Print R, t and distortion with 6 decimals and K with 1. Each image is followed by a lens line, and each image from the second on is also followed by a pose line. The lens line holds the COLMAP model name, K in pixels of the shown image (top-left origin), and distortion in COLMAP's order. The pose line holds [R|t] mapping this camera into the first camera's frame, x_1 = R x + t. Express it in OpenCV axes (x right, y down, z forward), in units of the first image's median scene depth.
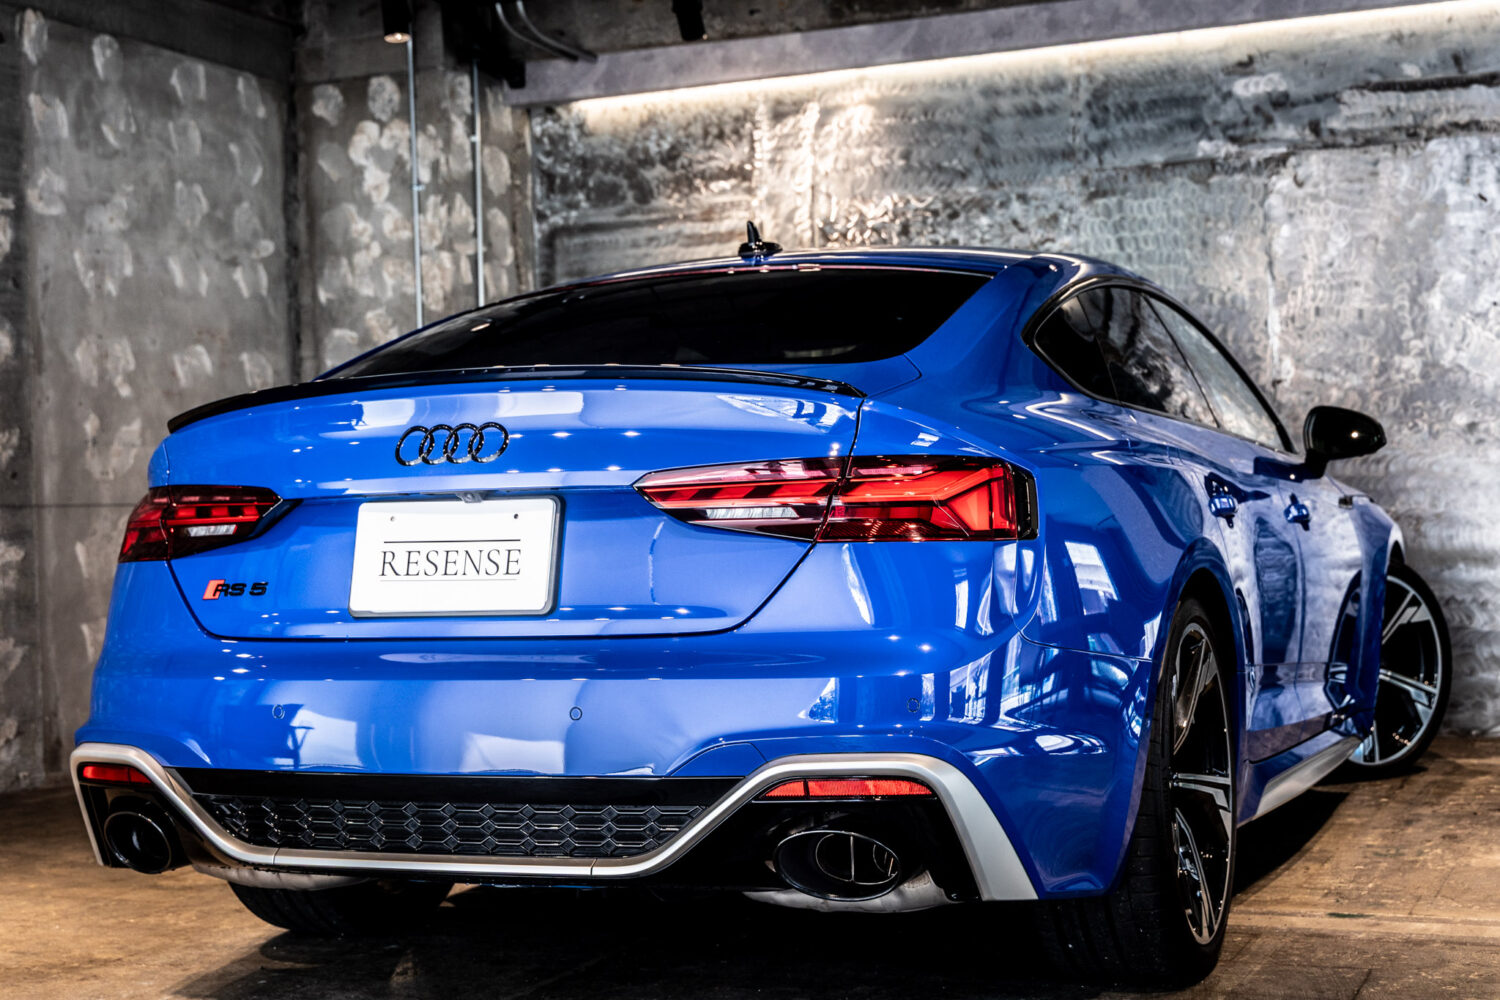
lens RADIAL K [[2229.2, 0, 764.6], [0, 2229.2, 501.2], [0, 0, 1]] dist [0.029795, -0.056722]
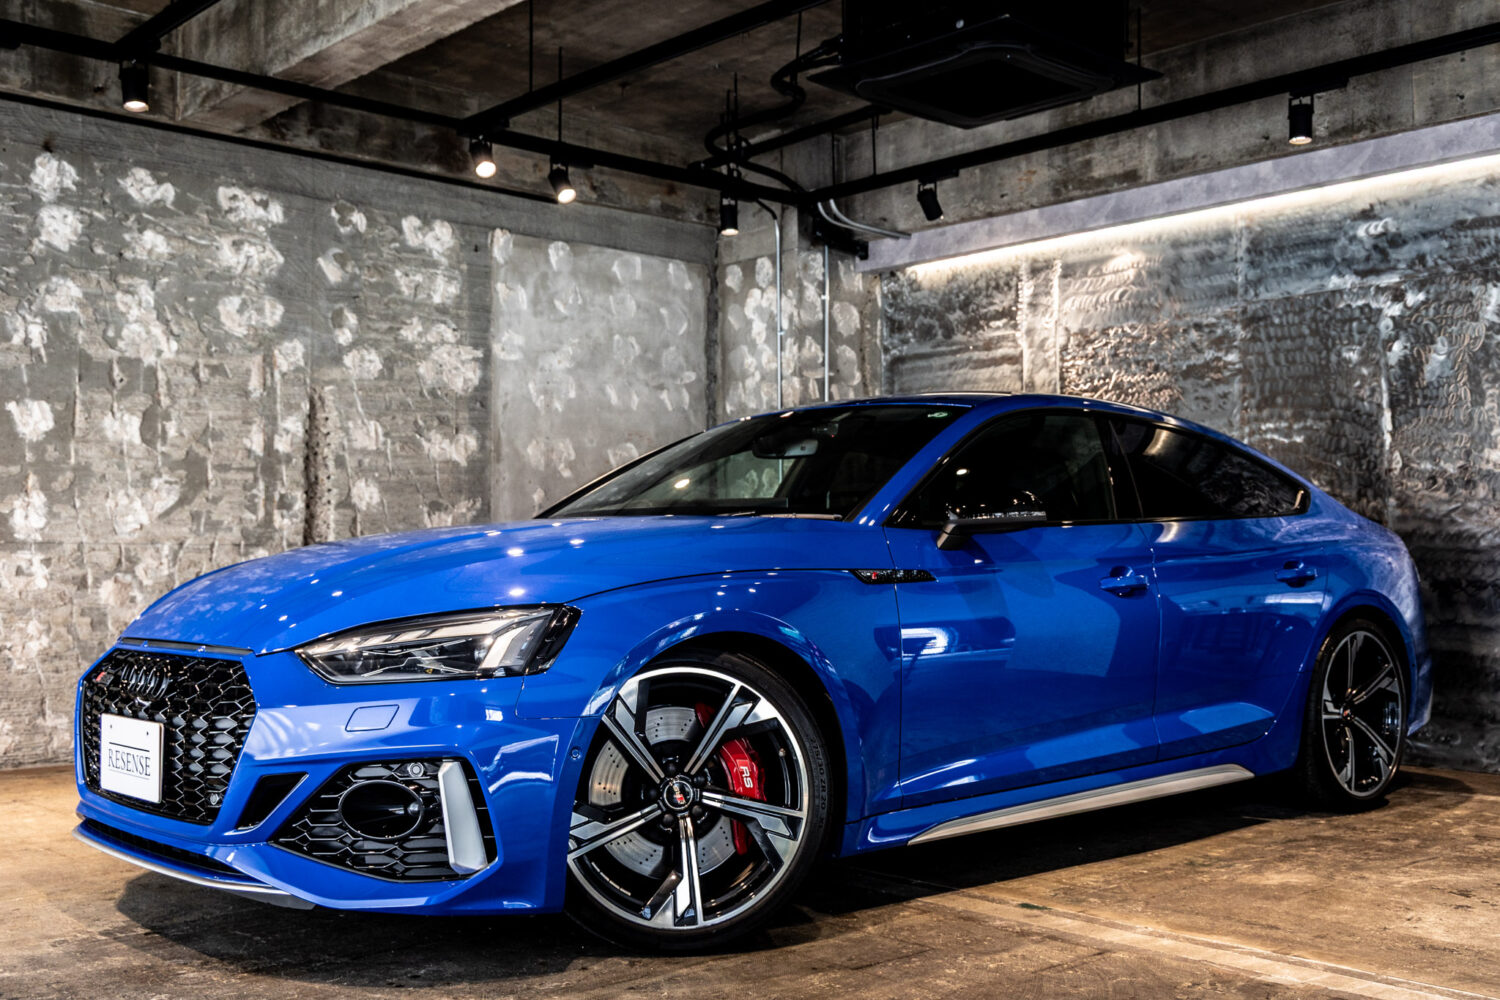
lens RADIAL K [[1588.7, 0, 750.0], [0, 1588.7, 500.0], [0, 0, 1]] dist [0.039189, 0.006991]
pose [[0.907464, 0.012405, -0.419946, 0.280928], [-0.024545, 0.999422, -0.023518, -0.008904], [0.419412, 0.031649, 0.907244, 0.069962]]
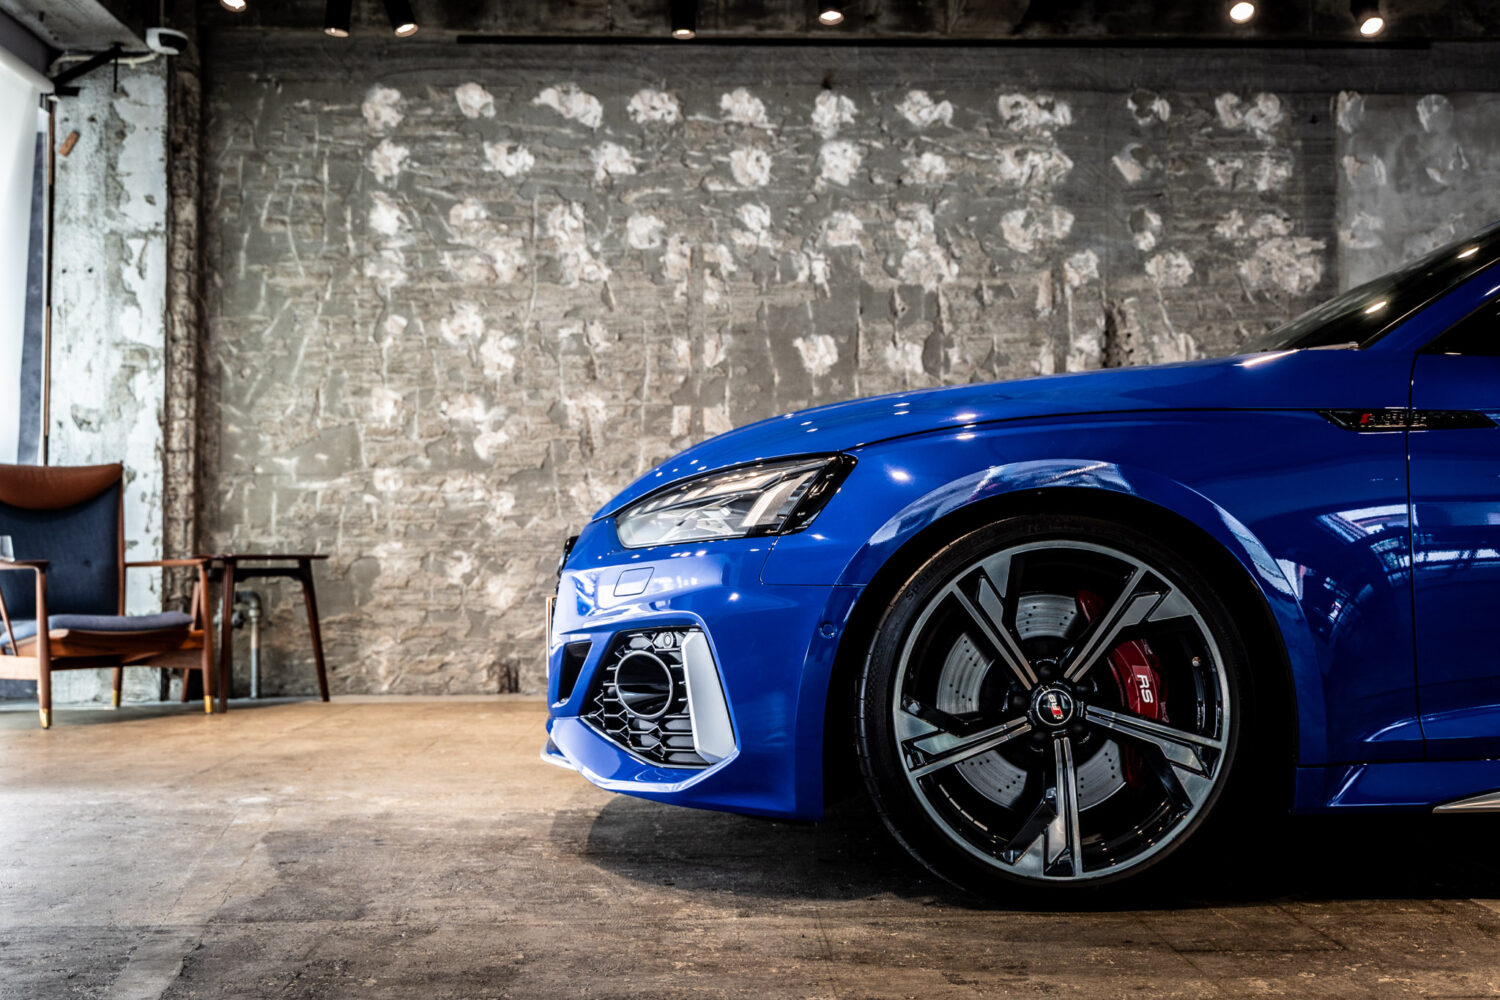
lens RADIAL K [[1668.4, 0, 750.0], [0, 1668.4, 500.0], [0, 0, 1]] dist [0.015071, 0.059794]
pose [[0.428964, -0.005673, -0.903304, 0.374481], [-0.003874, 0.999960, -0.008119, 0.023687], [0.903314, 0.006982, 0.428924, 0.261748]]
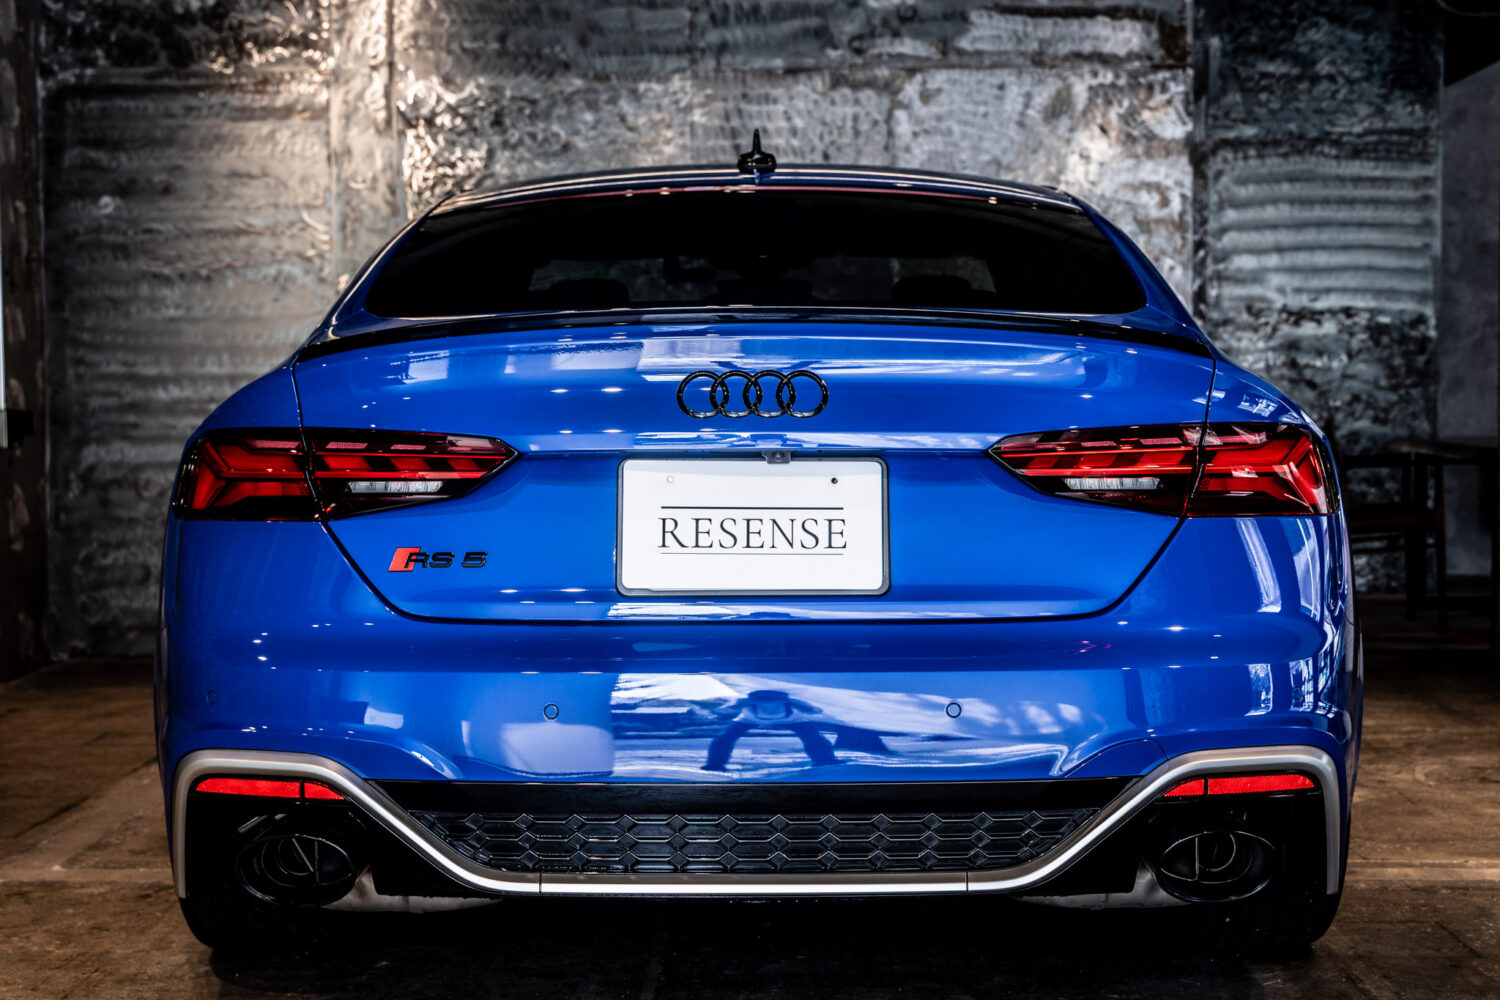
lens RADIAL K [[2324.2, 0, 750.0], [0, 2324.2, 500.0], [0, 0, 1]] dist [0.009773, 0.098830]
pose [[0.928470, 0.006290, 0.371355, -0.208335], [-0.023980, 0.998786, 0.043036, -0.010336], [-0.370634, -0.048863, 0.927493, 0.077064]]
